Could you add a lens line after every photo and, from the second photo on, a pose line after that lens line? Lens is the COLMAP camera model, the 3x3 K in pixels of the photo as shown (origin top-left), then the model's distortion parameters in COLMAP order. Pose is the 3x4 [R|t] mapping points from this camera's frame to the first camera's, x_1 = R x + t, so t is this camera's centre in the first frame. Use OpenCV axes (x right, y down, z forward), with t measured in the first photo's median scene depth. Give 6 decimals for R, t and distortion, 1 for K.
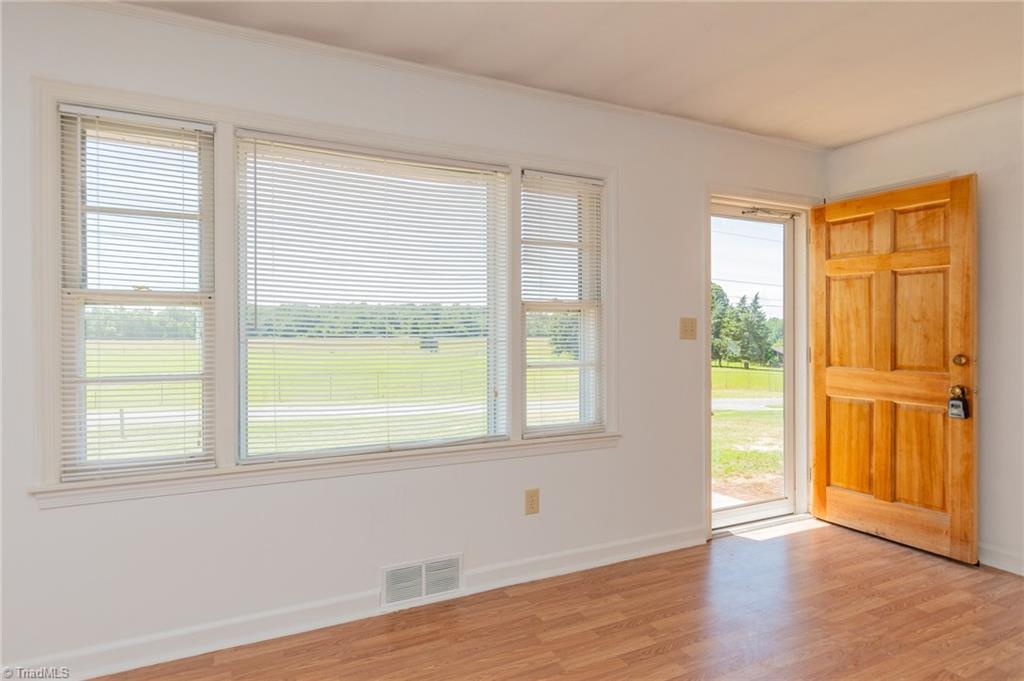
lens RADIAL K [[591.5, 0, 500.3], [0, 591.5, 344.6], [0, 0, 1]] dist [-0.002377, -0.001459]
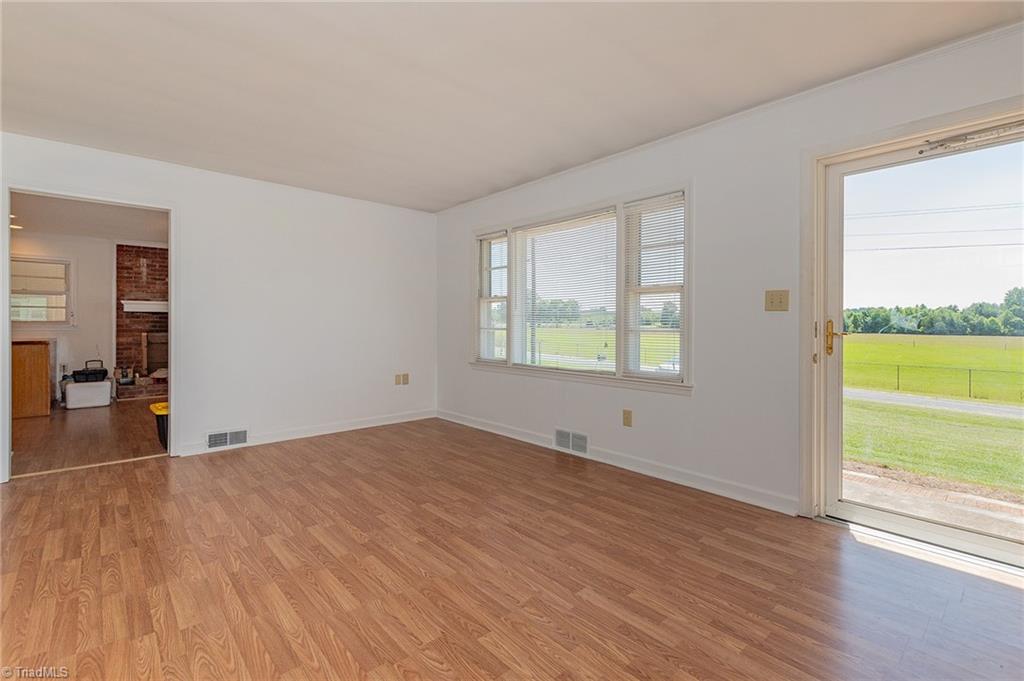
lens RADIAL K [[461.4, 0, 499.5], [0, 461.4, 336.2], [0, 0, 1]] dist [0.010236, -0.002969]
pose [[0.247544, 0.025196, -0.968549, 1.090326], [-0.028475, 0.999419, 0.018722, 0.038491], [0.968458, 0.022945, 0.248118, 0.362826]]
